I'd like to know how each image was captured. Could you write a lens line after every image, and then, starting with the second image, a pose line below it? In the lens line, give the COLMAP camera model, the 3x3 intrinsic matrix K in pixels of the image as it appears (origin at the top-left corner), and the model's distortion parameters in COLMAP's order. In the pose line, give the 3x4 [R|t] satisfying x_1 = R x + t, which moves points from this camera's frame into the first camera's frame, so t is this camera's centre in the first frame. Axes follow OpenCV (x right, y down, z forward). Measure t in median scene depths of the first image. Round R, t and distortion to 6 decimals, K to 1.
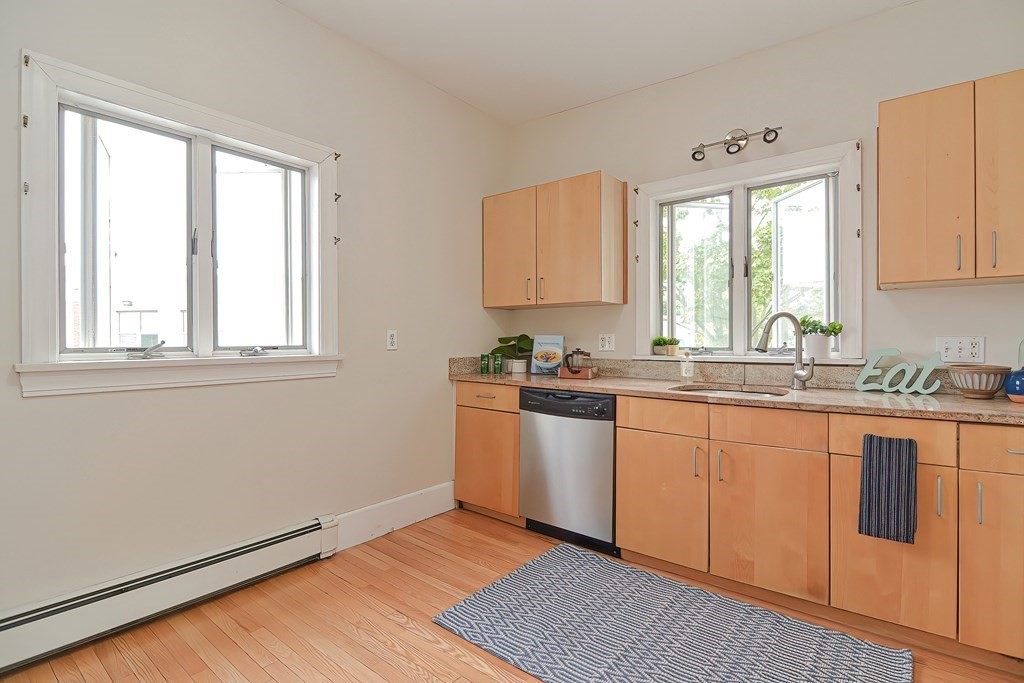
lens RADIAL K [[492.4, 0, 520.5], [0, 492.4, 343.3], [0, 0, 1]] dist [0.005404, -0.014066]
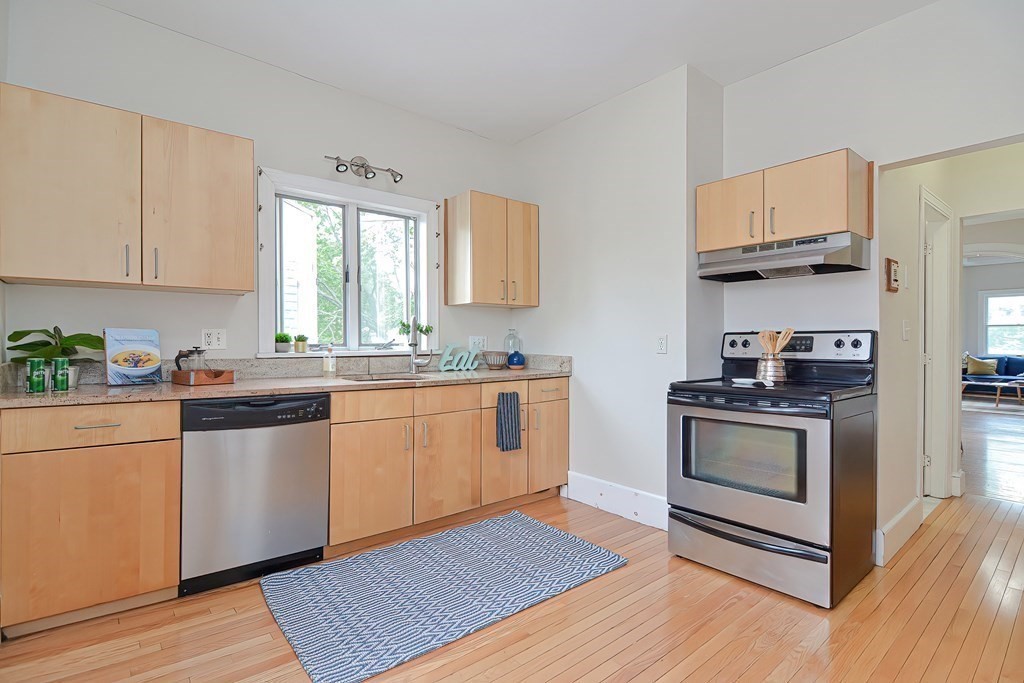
lens RADIAL K [[492.4, 0, 520.5], [0, 492.4, 343.3], [0, 0, 1]] dist [0.005404, -0.014066]
pose [[0.209214, -0.007178, 0.977844, -0.668392], [0.004973, 0.999968, 0.006276, 0.003321], [-0.977857, 0.003550, 0.209243, 0.413580]]
